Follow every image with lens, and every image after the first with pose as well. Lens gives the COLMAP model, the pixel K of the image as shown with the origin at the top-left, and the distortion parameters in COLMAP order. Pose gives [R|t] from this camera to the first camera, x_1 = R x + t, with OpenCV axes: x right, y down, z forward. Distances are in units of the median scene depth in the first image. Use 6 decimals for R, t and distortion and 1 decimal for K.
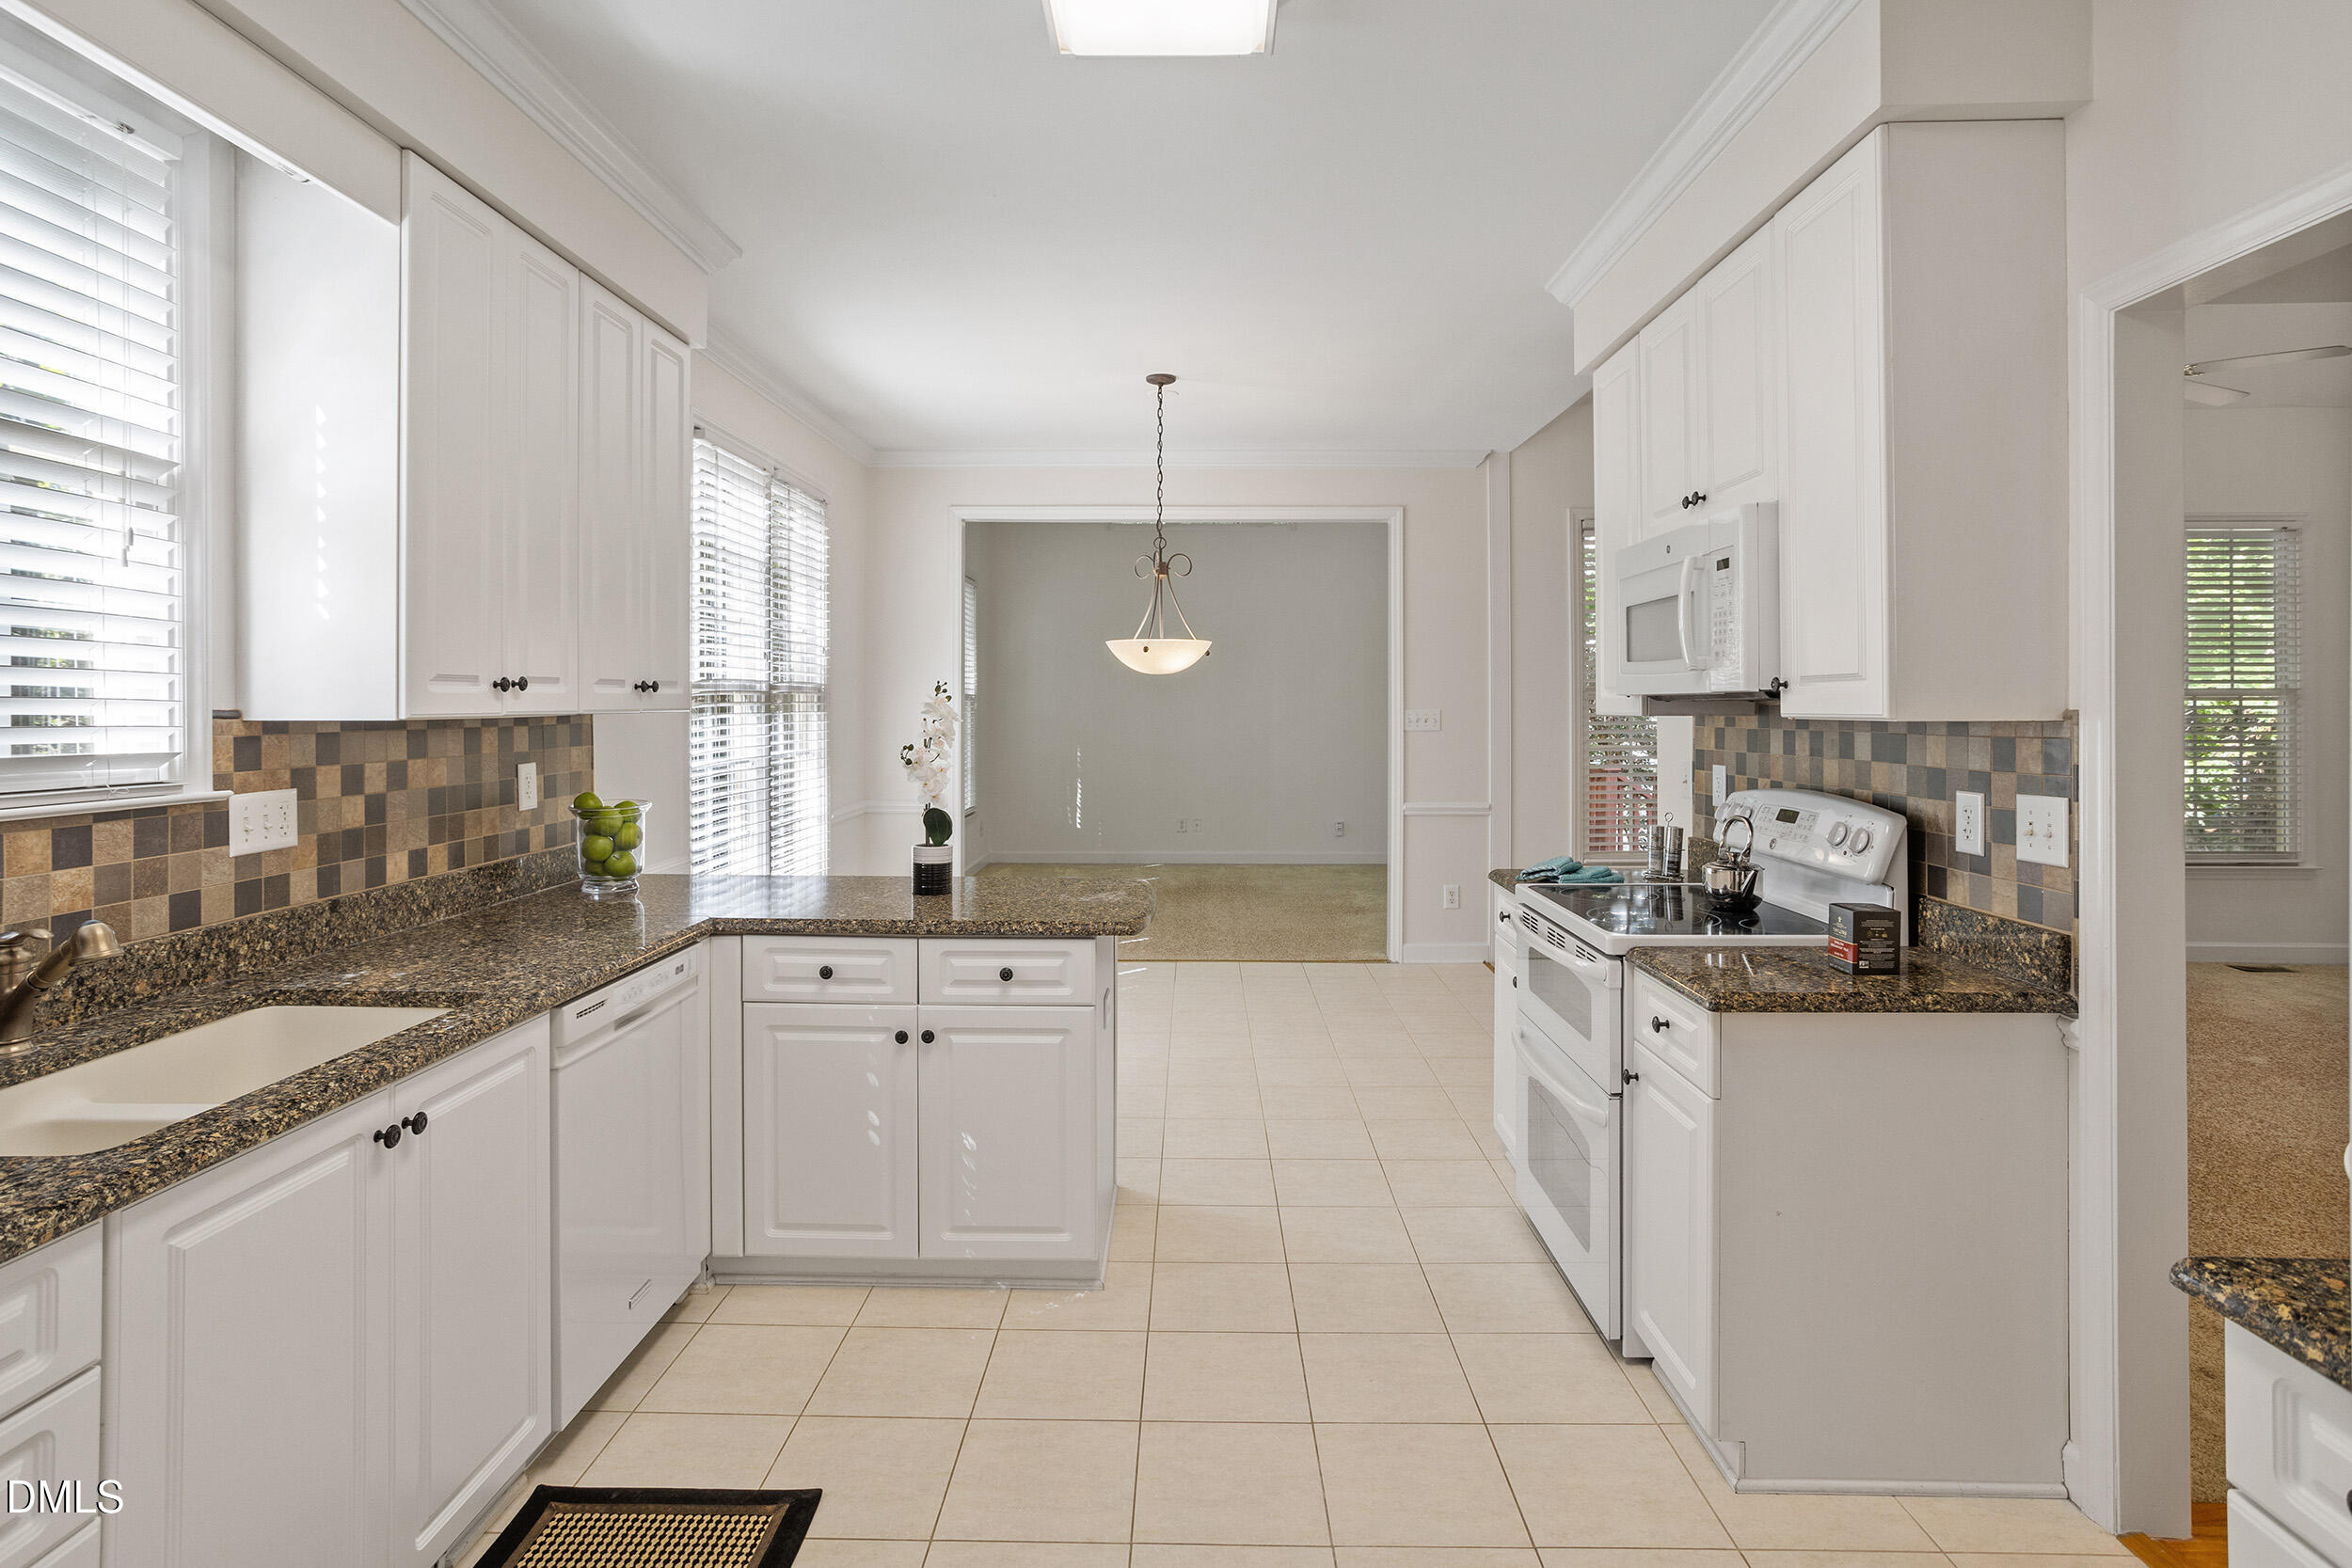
lens RADIAL K [[1170.5, 0, 1187.1], [0, 1170.5, 703.0], [0, 0, 1]] dist [-0.044623, 0.026457]
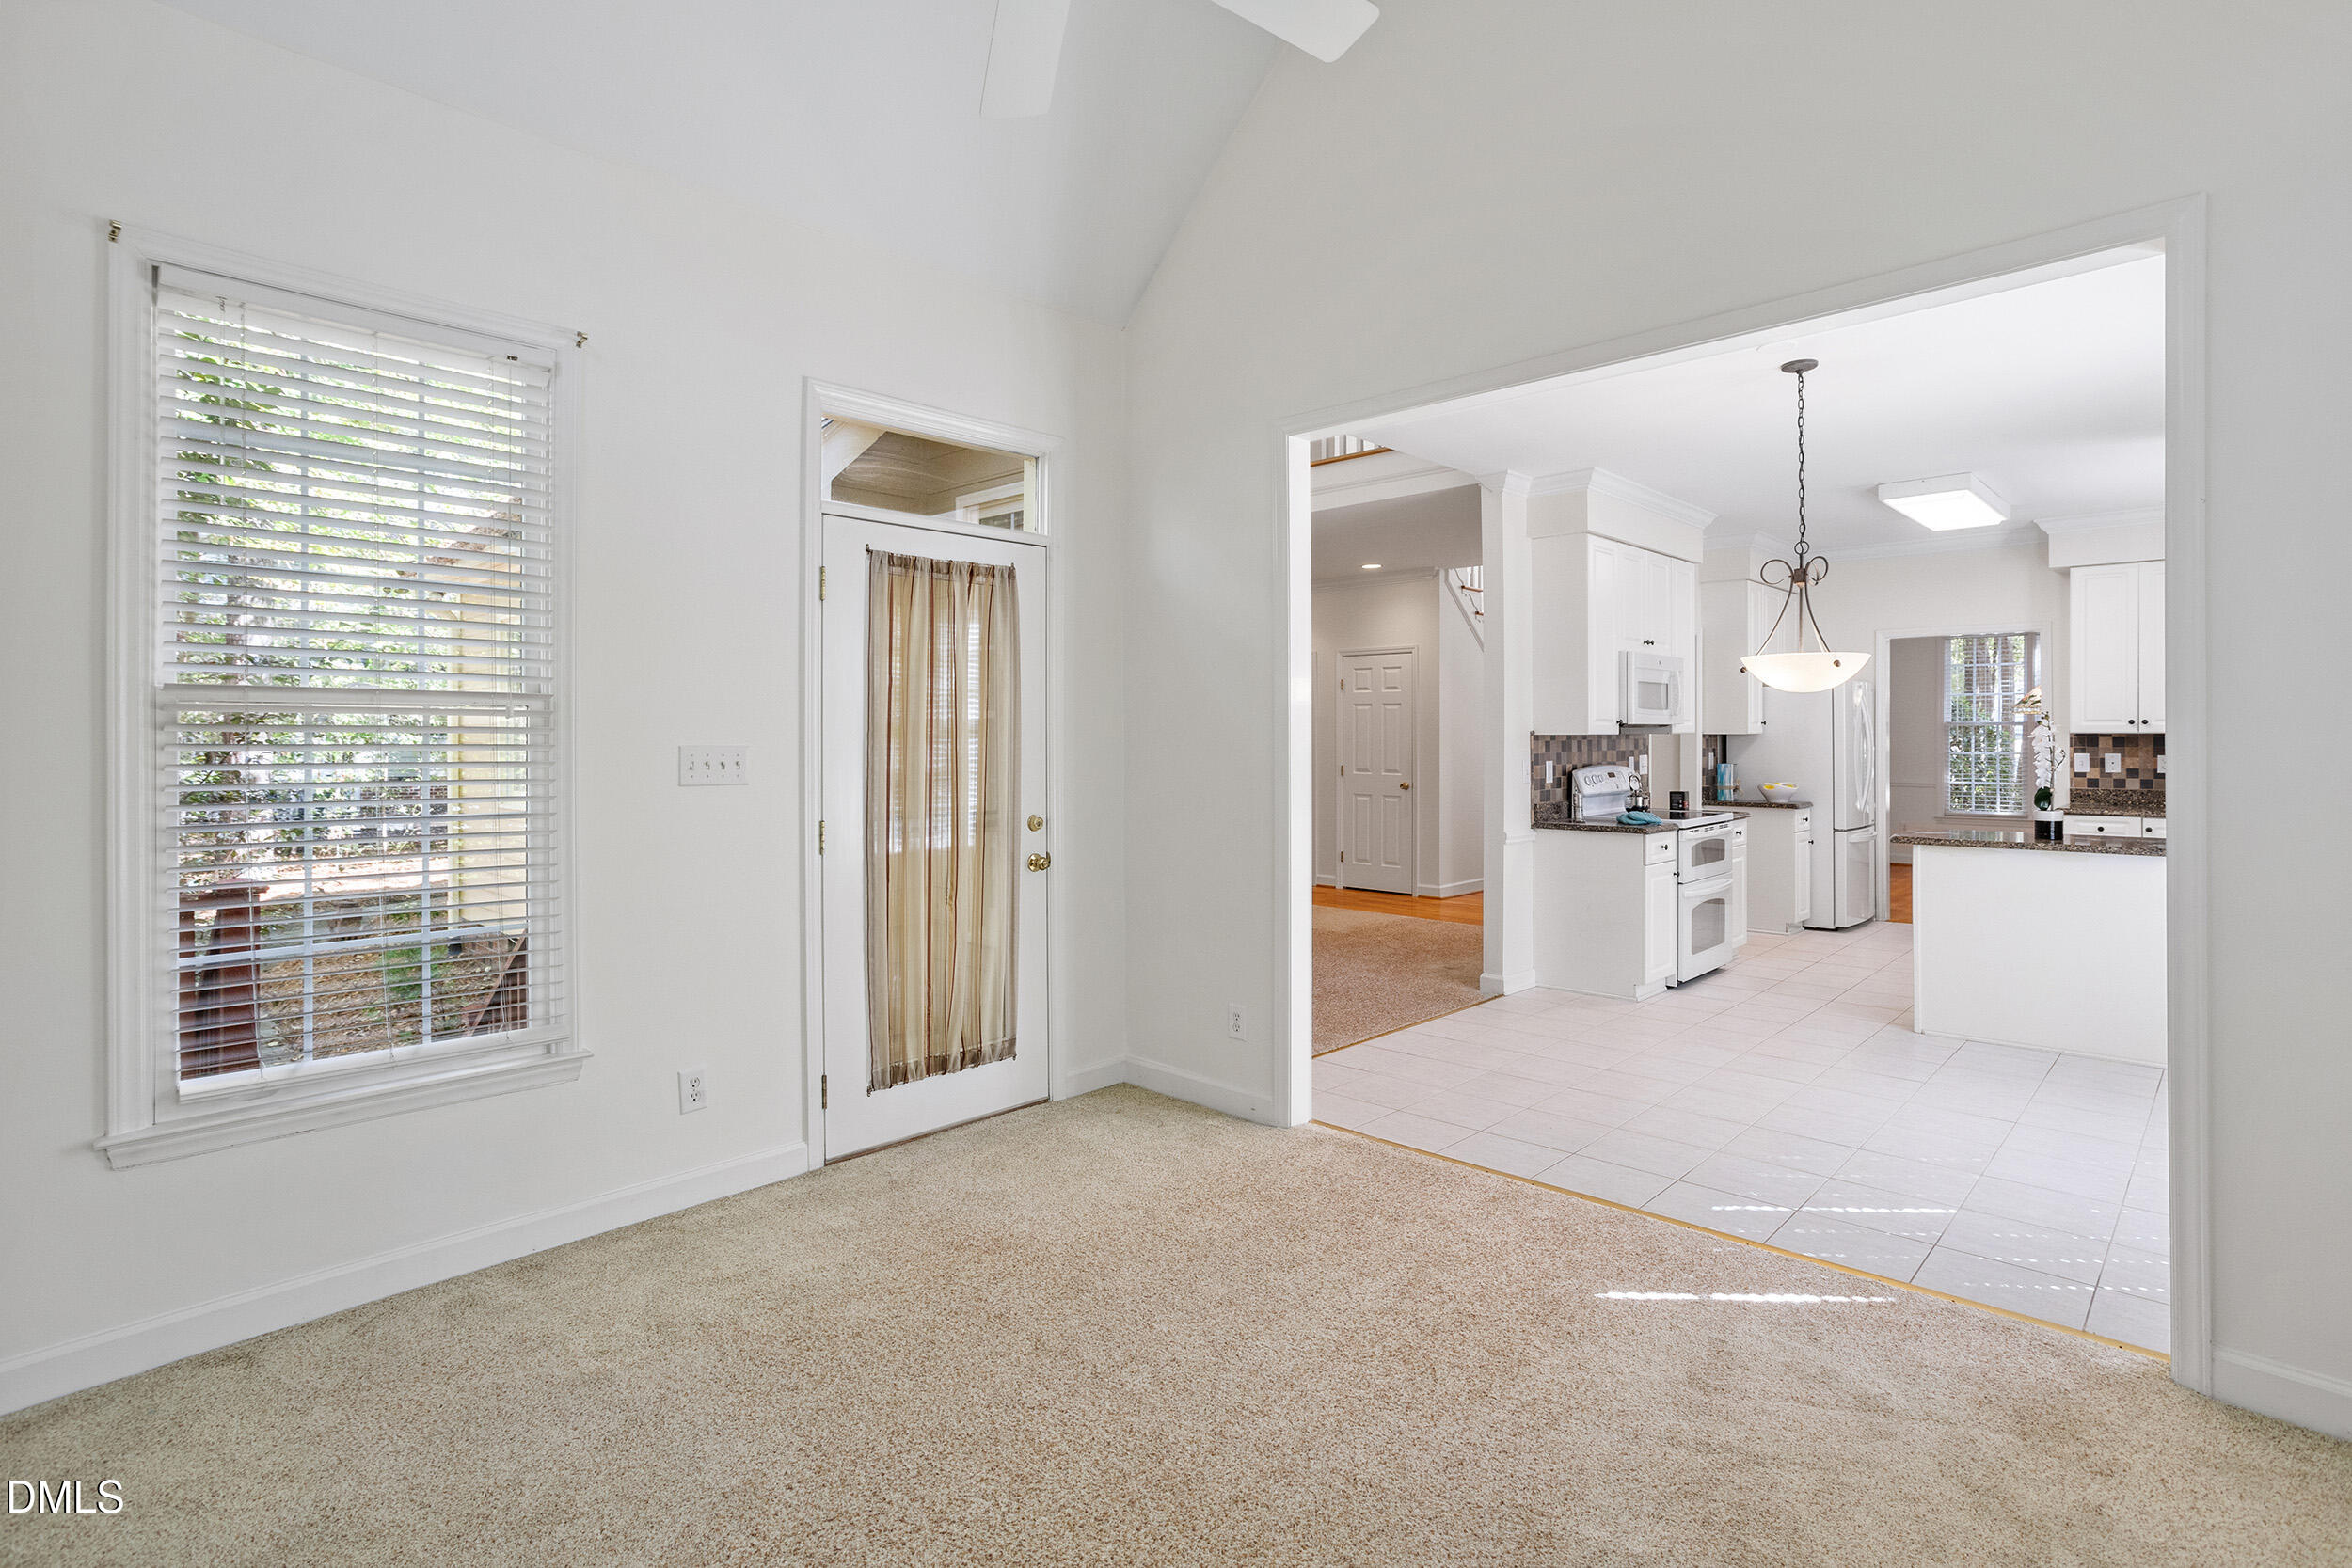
lens RADIAL K [[1170.5, 0, 1169.7], [0, 1170.5, 744.8], [0, 0, 1]] dist [-0.044623, 0.026457]
pose [[-0.729517, -0.004508, 0.683948, -0.509821], [0.001823, 0.999962, 0.008536, 0.013090], [-0.683960, 0.007474, -0.729481, 3.678919]]
